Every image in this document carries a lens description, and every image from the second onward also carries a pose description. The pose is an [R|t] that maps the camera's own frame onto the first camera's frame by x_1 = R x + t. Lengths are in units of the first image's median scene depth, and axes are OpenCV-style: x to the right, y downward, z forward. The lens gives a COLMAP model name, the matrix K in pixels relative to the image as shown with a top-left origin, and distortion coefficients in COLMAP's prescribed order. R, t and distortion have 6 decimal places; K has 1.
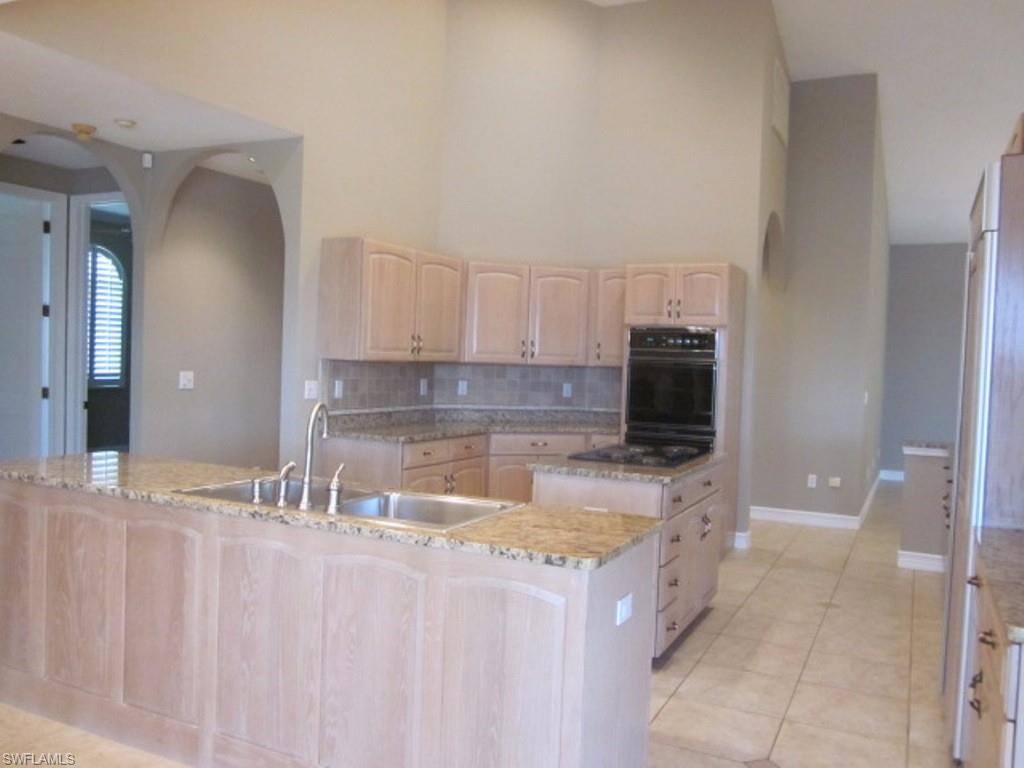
lens RADIAL K [[844.0, 0, 512.0], [0, 844.0, 384.0], [0, 0, 1]] dist [-0.058048, 0.012574]
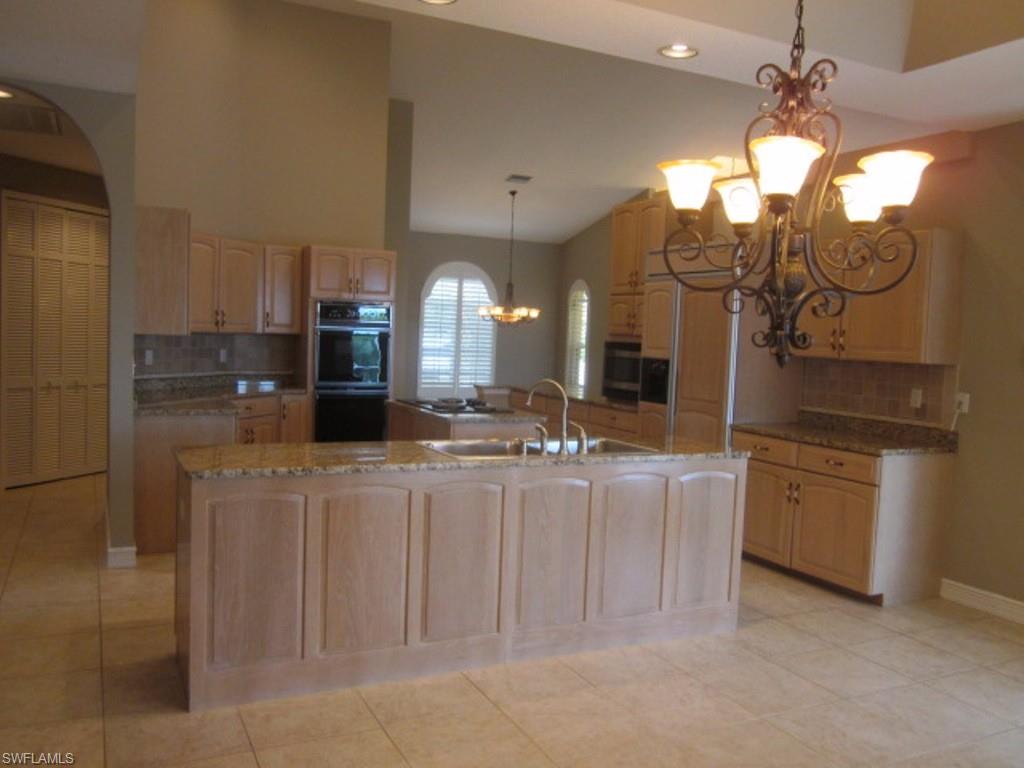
lens RADIAL K [[844.0, 0, 512.0], [0, 844.0, 384.0], [0, 0, 1]] dist [-0.058048, 0.012574]
pose [[0.610625, -0.056229, 0.789921, -0.626666], [0.004586, 0.997710, 0.067475, -0.030597], [-0.791907, -0.037579, 0.609485, 0.085100]]
